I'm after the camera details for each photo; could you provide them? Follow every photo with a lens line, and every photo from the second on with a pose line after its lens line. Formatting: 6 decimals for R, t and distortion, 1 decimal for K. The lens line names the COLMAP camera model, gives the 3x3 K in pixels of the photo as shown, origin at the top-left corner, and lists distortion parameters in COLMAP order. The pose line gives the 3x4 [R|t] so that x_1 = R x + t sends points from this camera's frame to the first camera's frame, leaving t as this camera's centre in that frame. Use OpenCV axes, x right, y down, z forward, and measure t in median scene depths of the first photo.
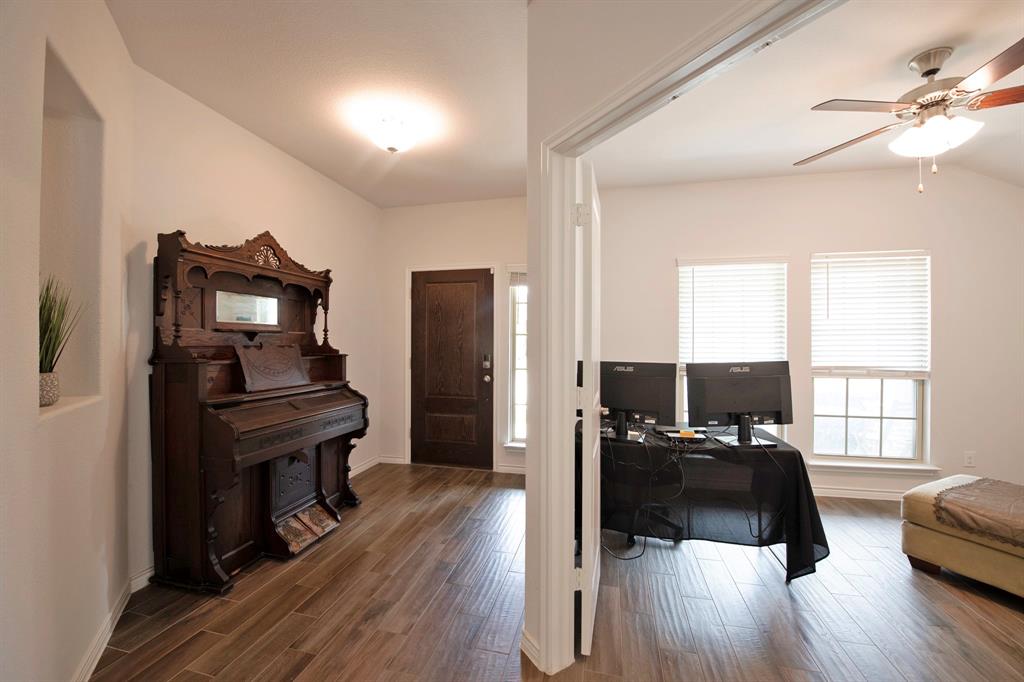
lens RADIAL K [[405.3, 0, 509.9], [0, 405.3, 340.0], [0, 0, 1]] dist [-0.016984, -0.002499]
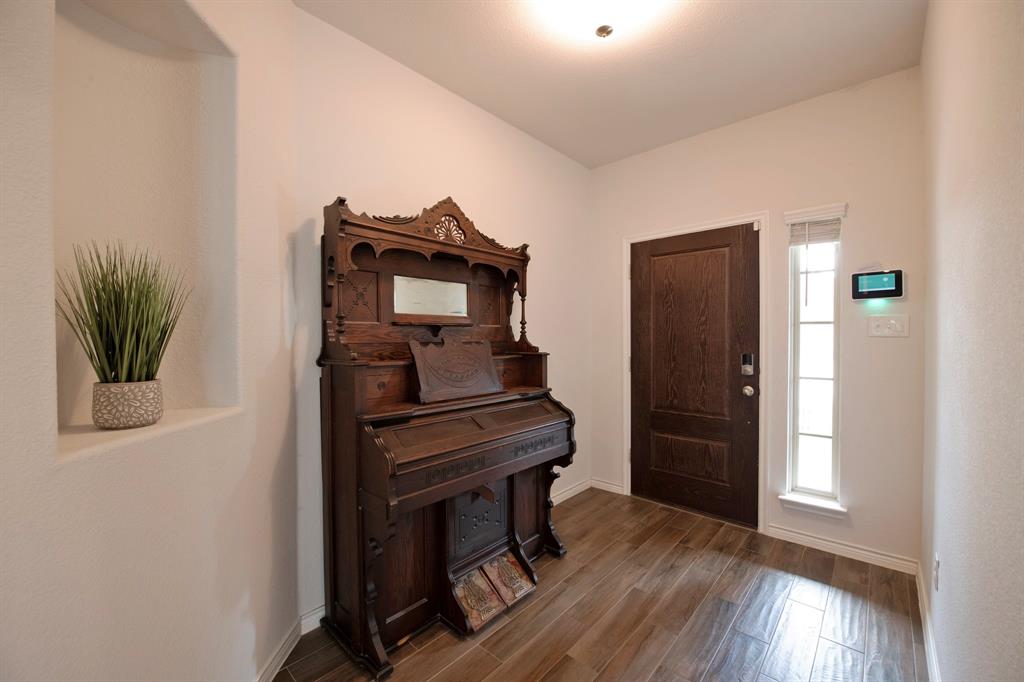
lens RADIAL K [[405.3, 0, 509.9], [0, 405.3, 340.0], [0, 0, 1]] dist [-0.016984, -0.002499]
pose [[0.871042, -0.002116, -0.491204, -0.096876], [0.009218, 0.999885, 0.012039, 0.001094], [0.491122, -0.015015, 0.870961, 0.319679]]
